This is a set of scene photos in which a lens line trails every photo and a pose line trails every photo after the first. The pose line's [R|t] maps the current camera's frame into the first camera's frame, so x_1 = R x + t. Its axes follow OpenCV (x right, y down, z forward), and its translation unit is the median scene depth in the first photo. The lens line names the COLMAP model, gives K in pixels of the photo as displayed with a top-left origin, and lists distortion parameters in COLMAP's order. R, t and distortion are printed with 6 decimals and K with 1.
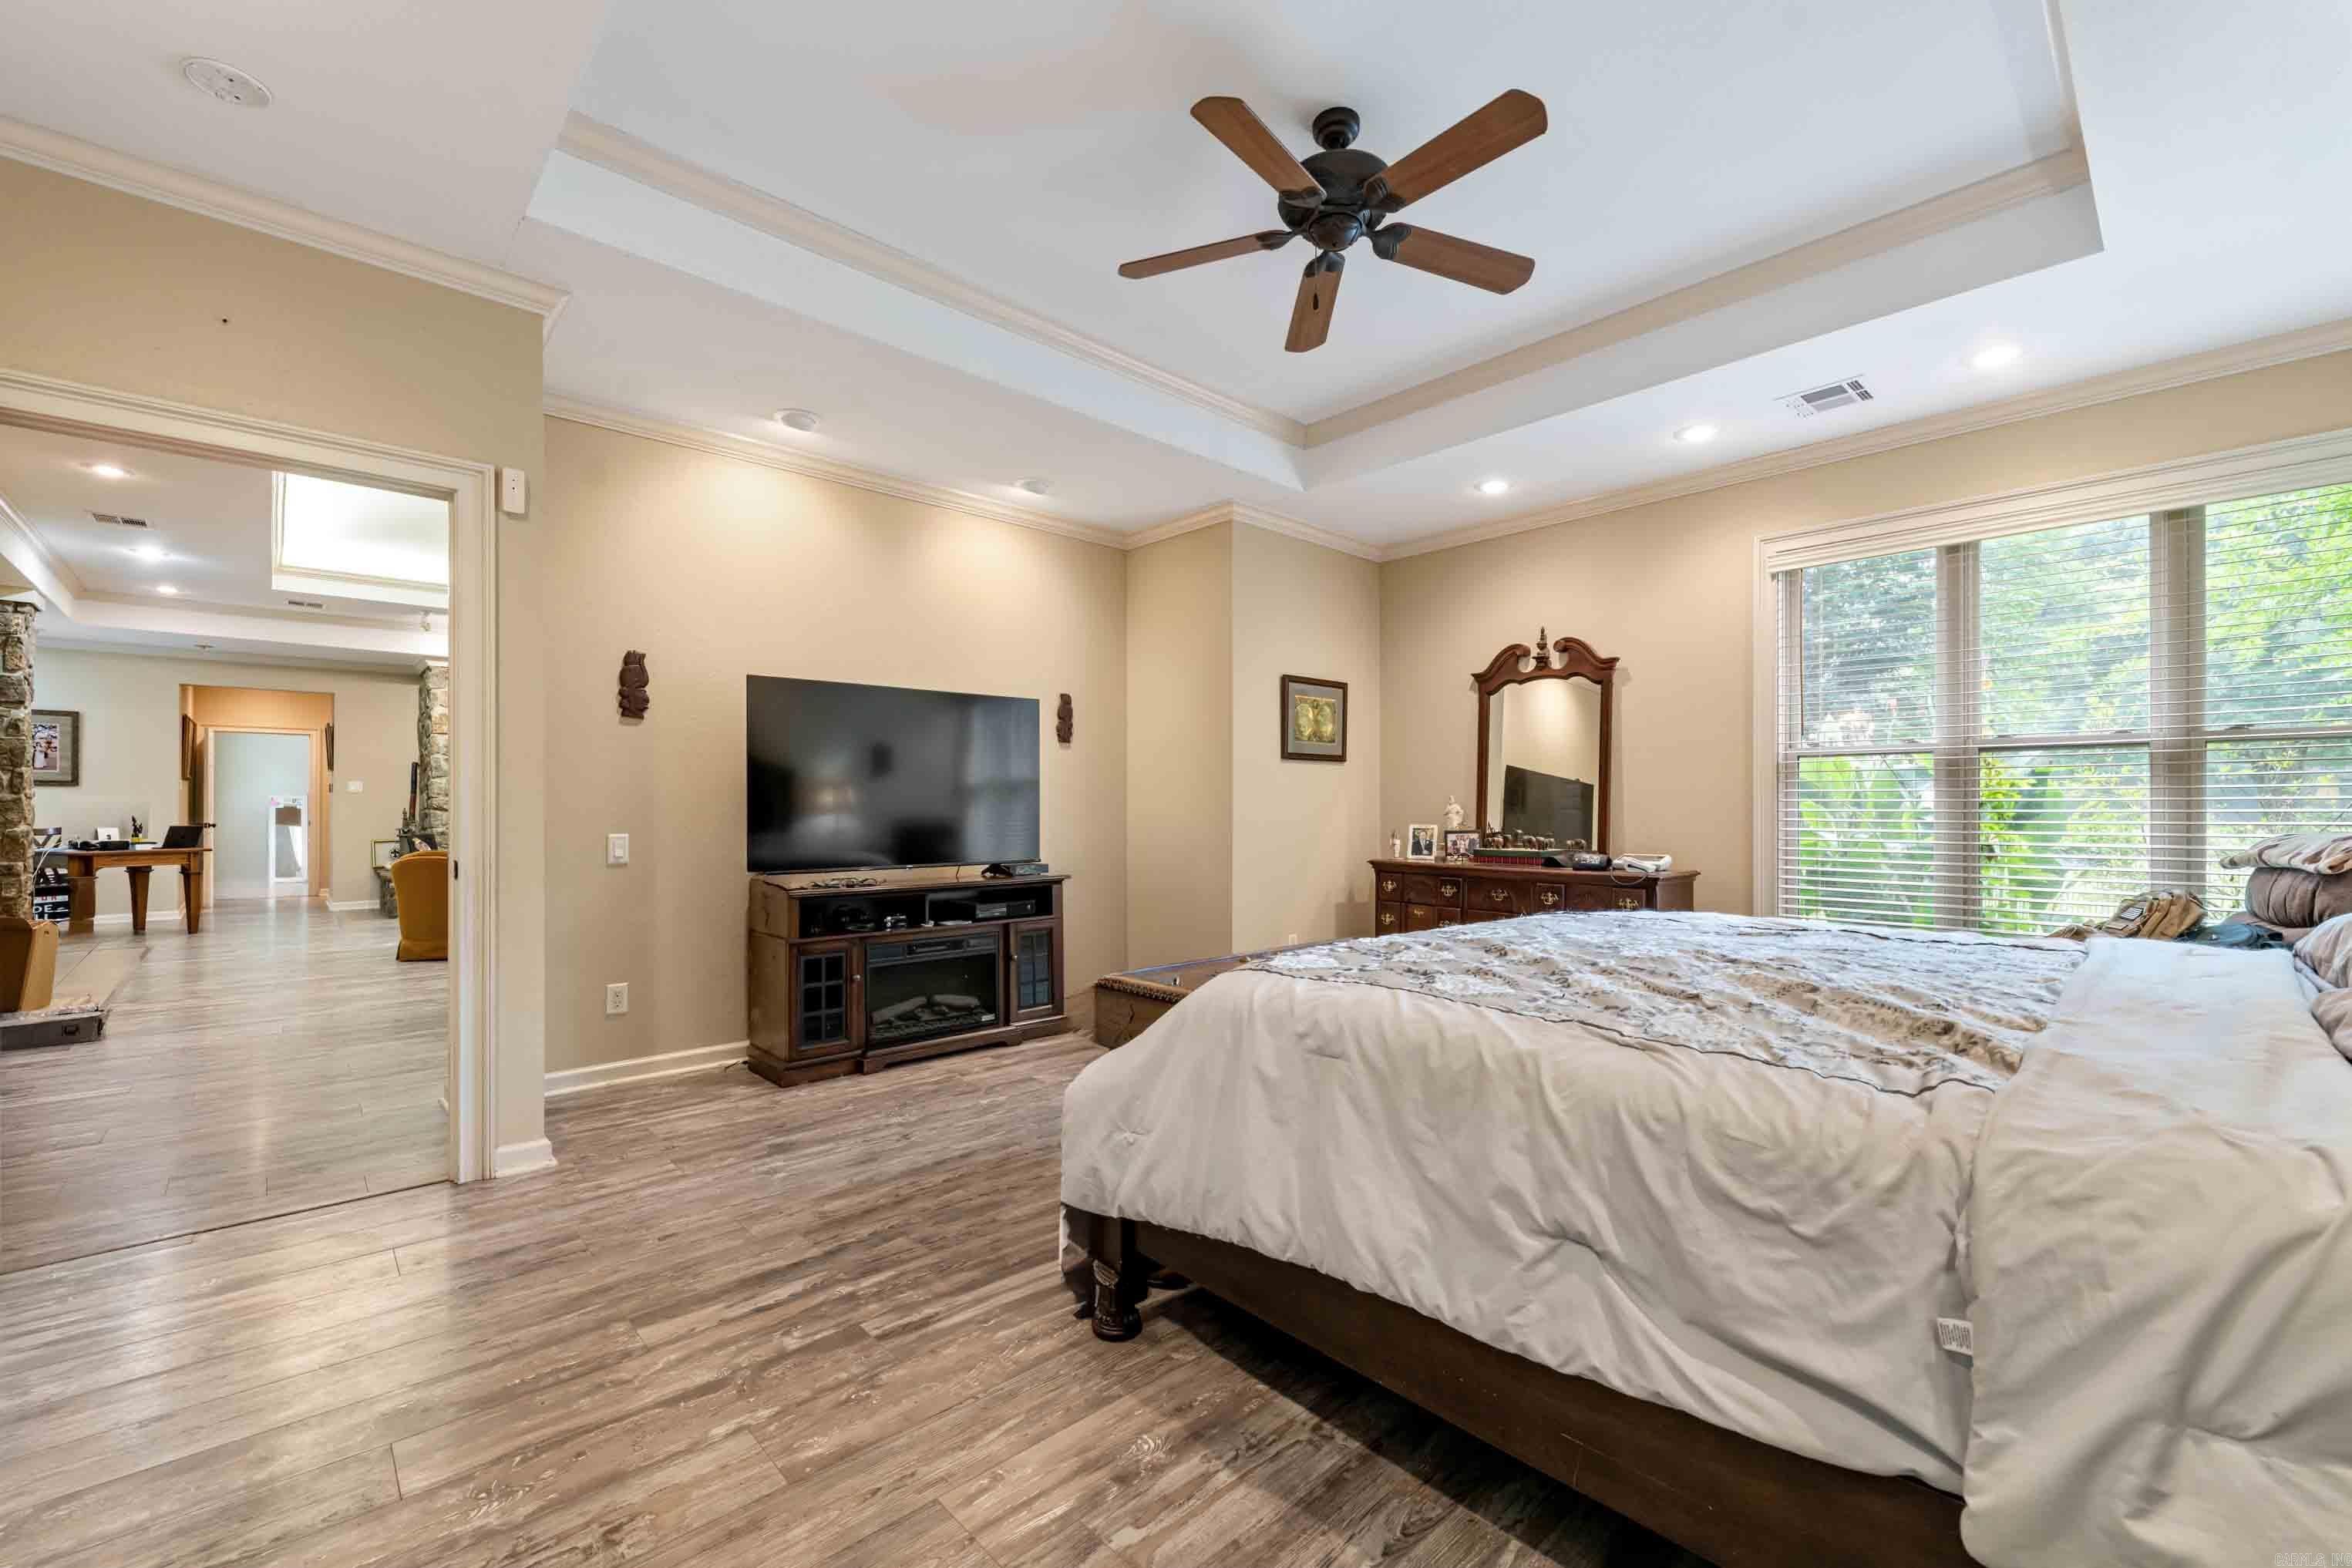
lens RADIAL K [[959.8, 0, 1168.4], [0, 959.8, 813.8], [0, 0, 1]] dist [-0.002851, -0.000086]
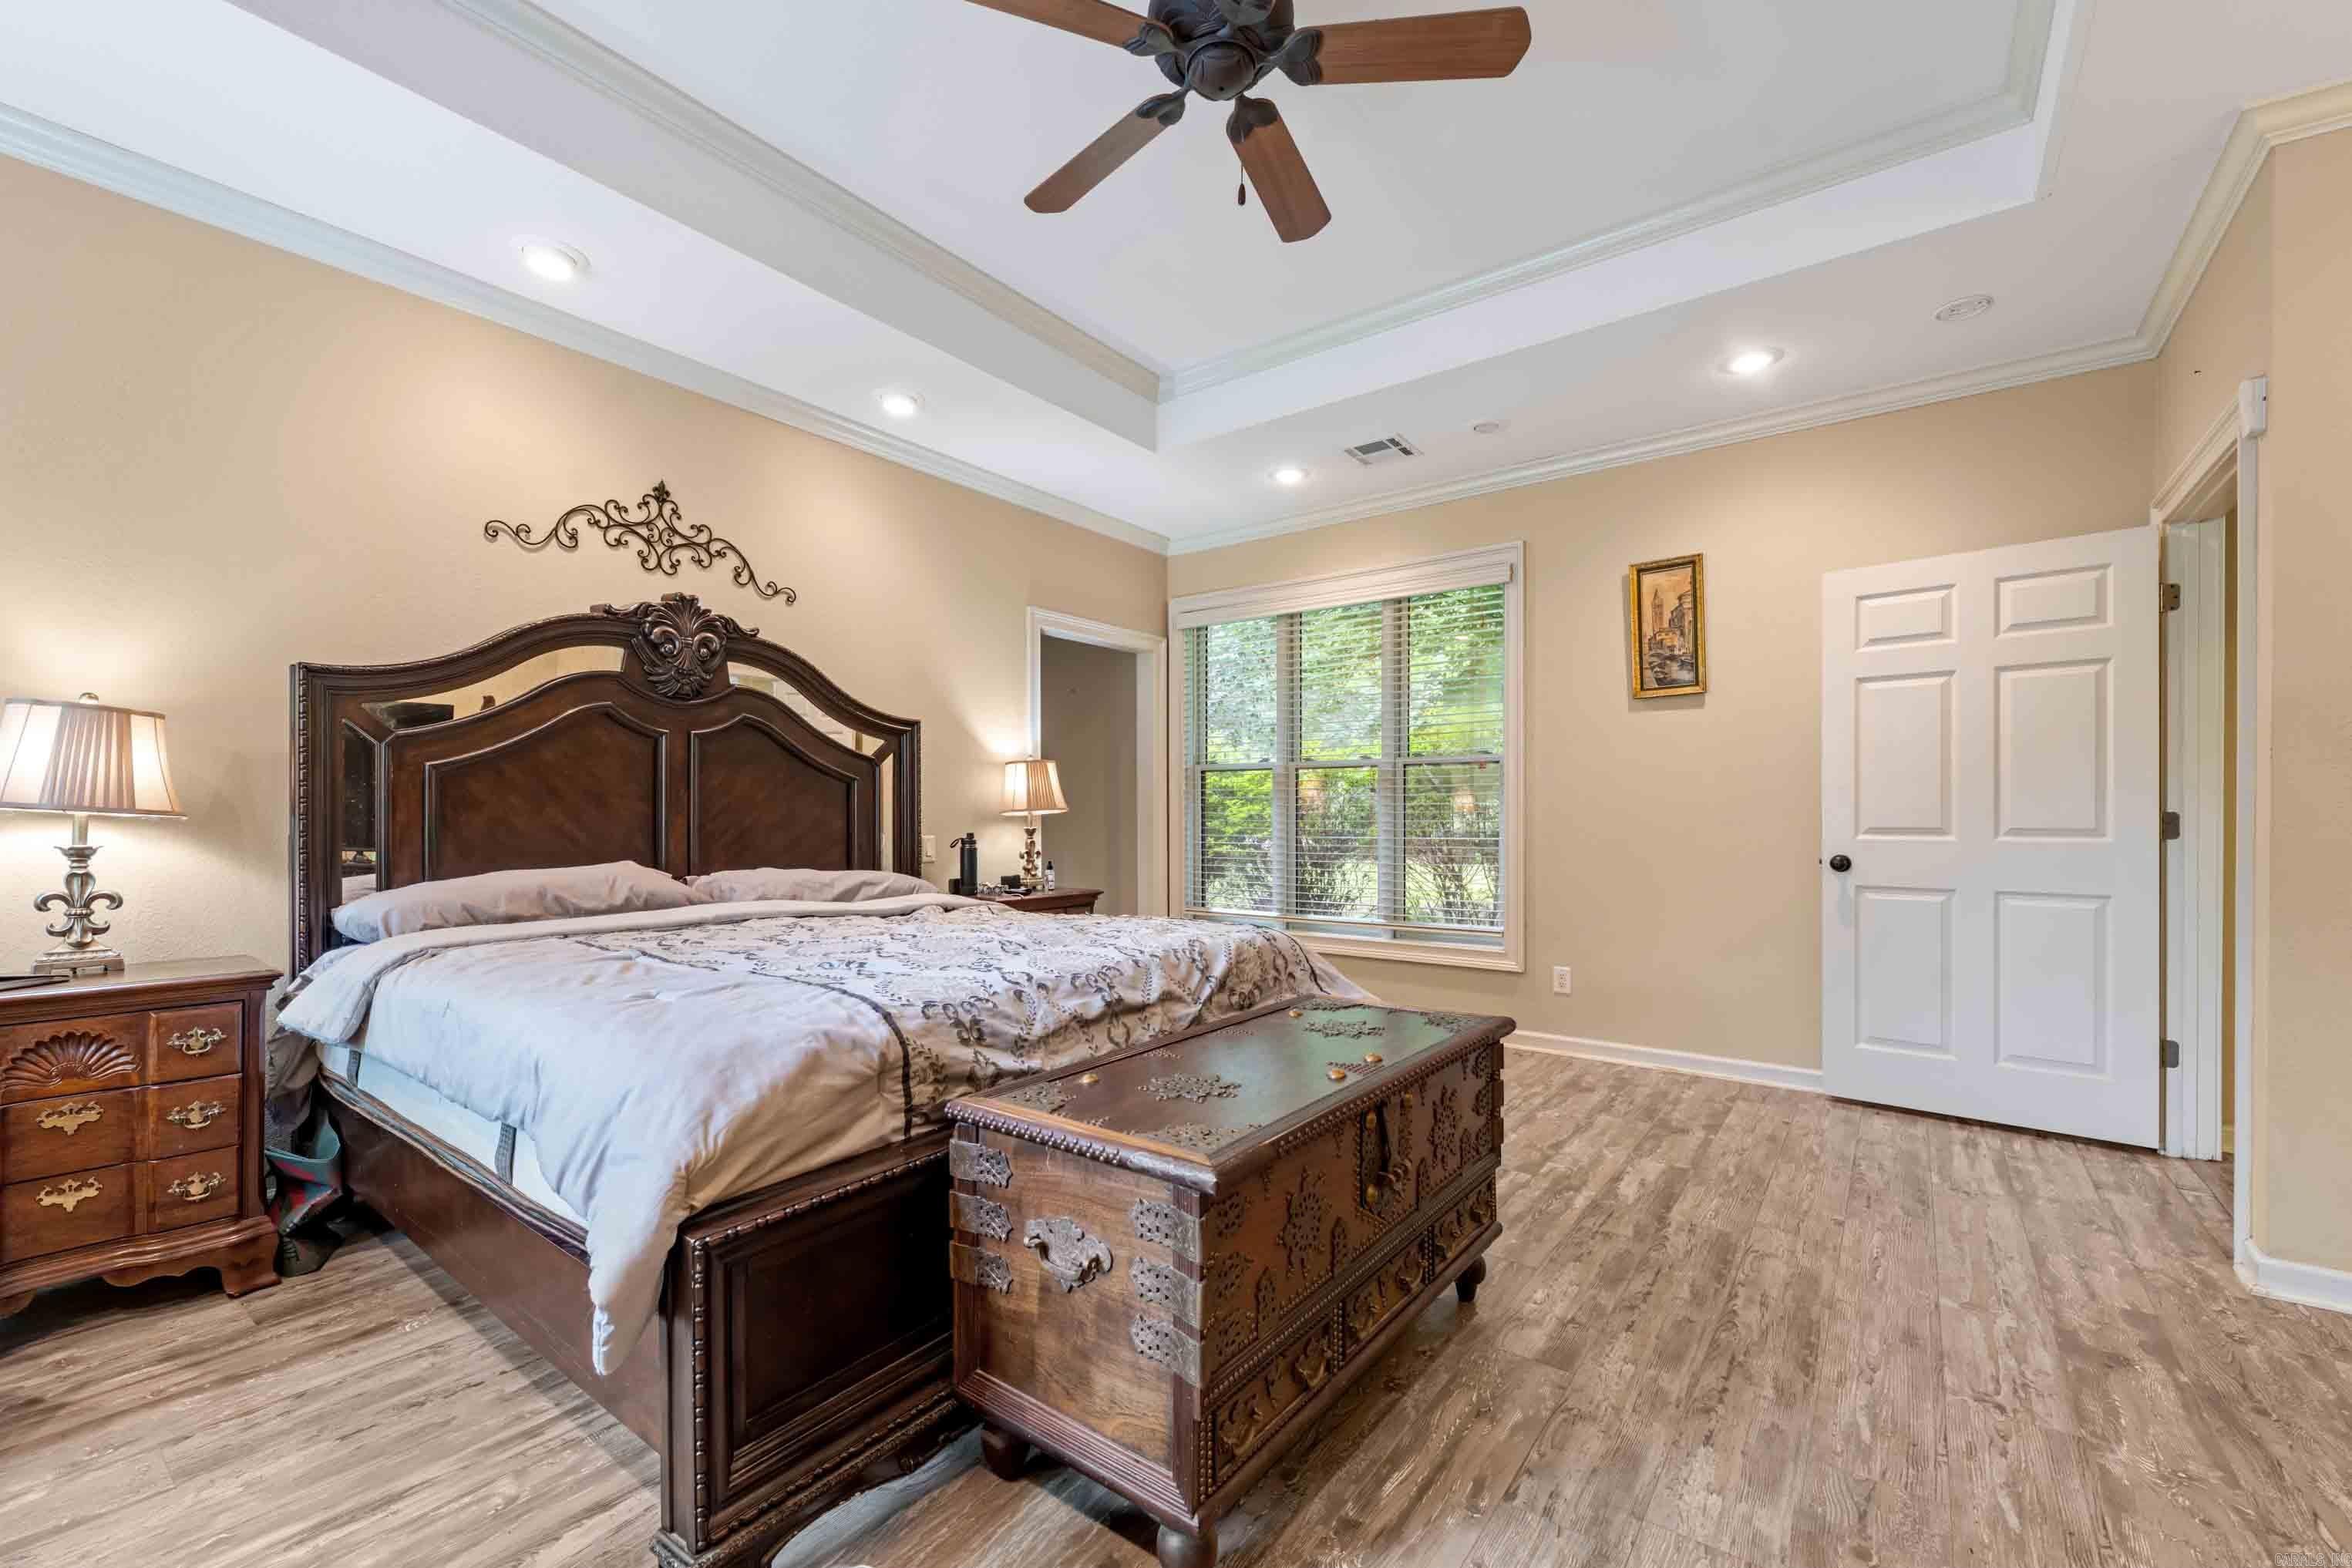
lens RADIAL K [[989.1, 0, 1177.8], [0, 989.1, 835.6], [0, 0, 1]] dist [0.006345, 0.000408]
pose [[-0.983539, 0.005140, -0.180625, 0.403112], [0.000768, 0.999705, 0.024268, -0.004686], [0.180696, 0.023730, -0.983253, 2.065015]]
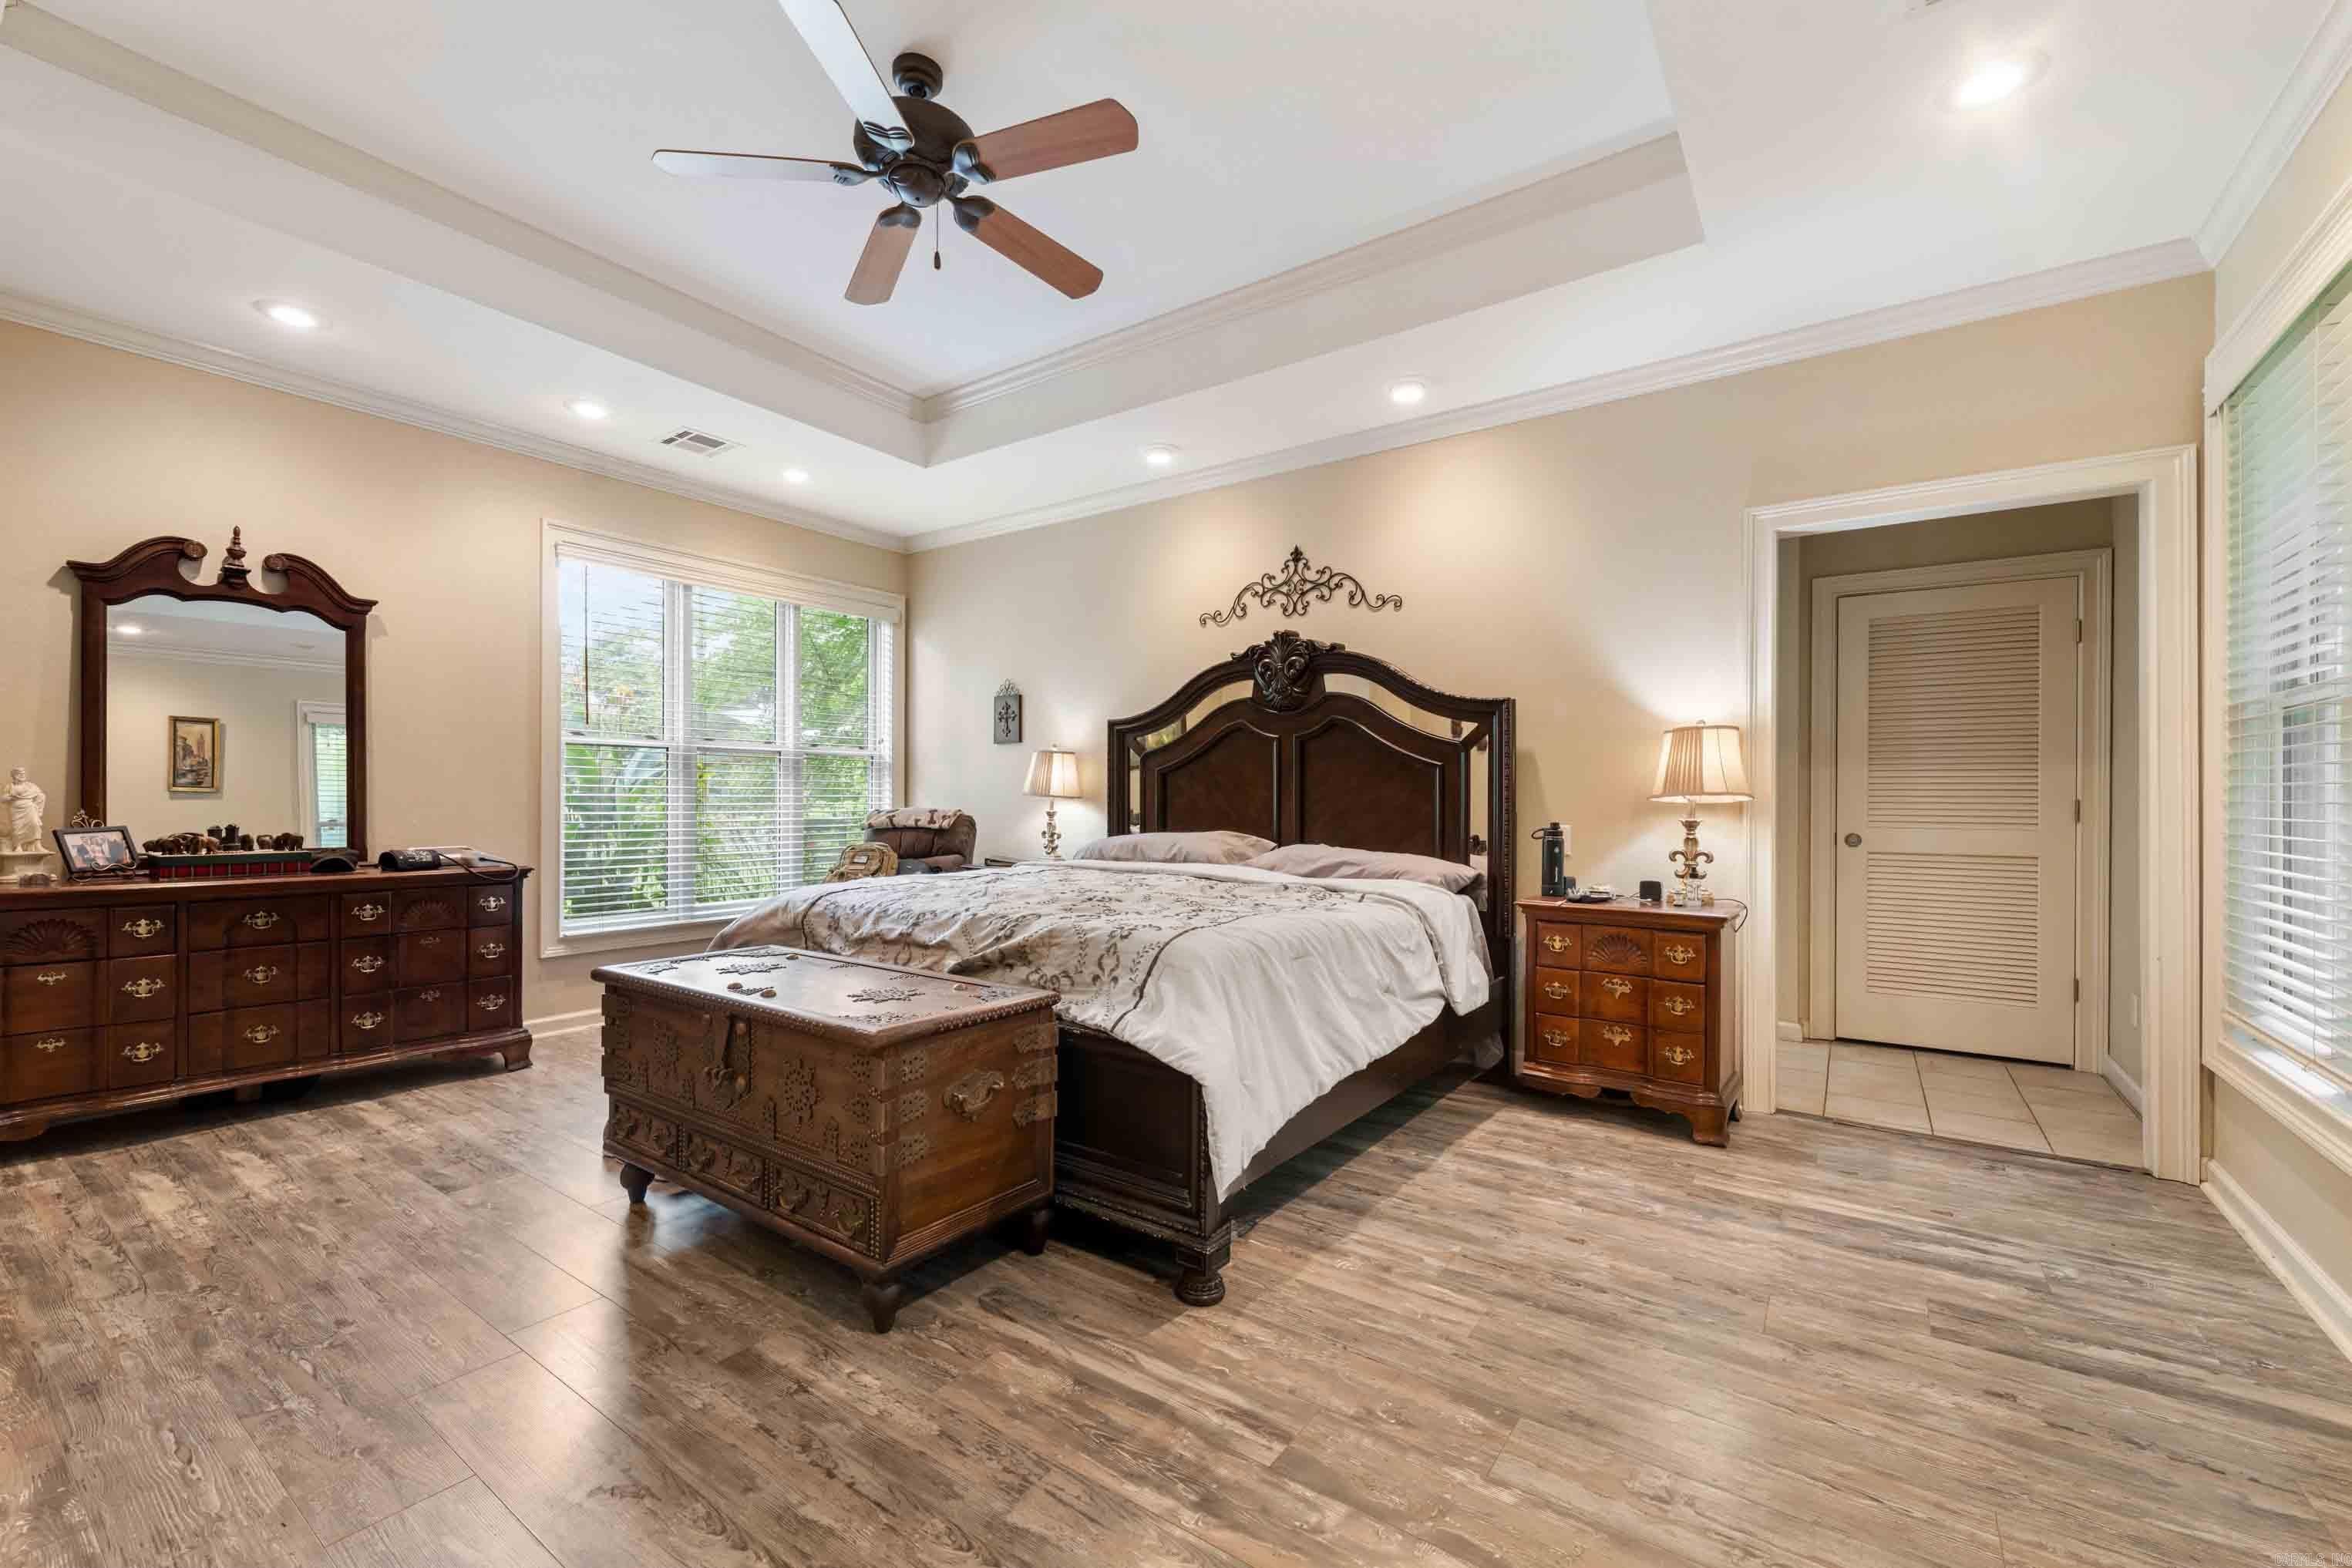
lens RADIAL K [[959.8, 0, 1168.4], [0, 959.8, 813.8], [0, 0, 1]] dist [-0.002851, -0.000086]
pose [[-0.199345, -0.018998, 0.979745, -0.931808], [0.001421, 0.999805, 0.019676, -0.005184], [-0.979928, 0.005314, -0.199279, 1.091292]]
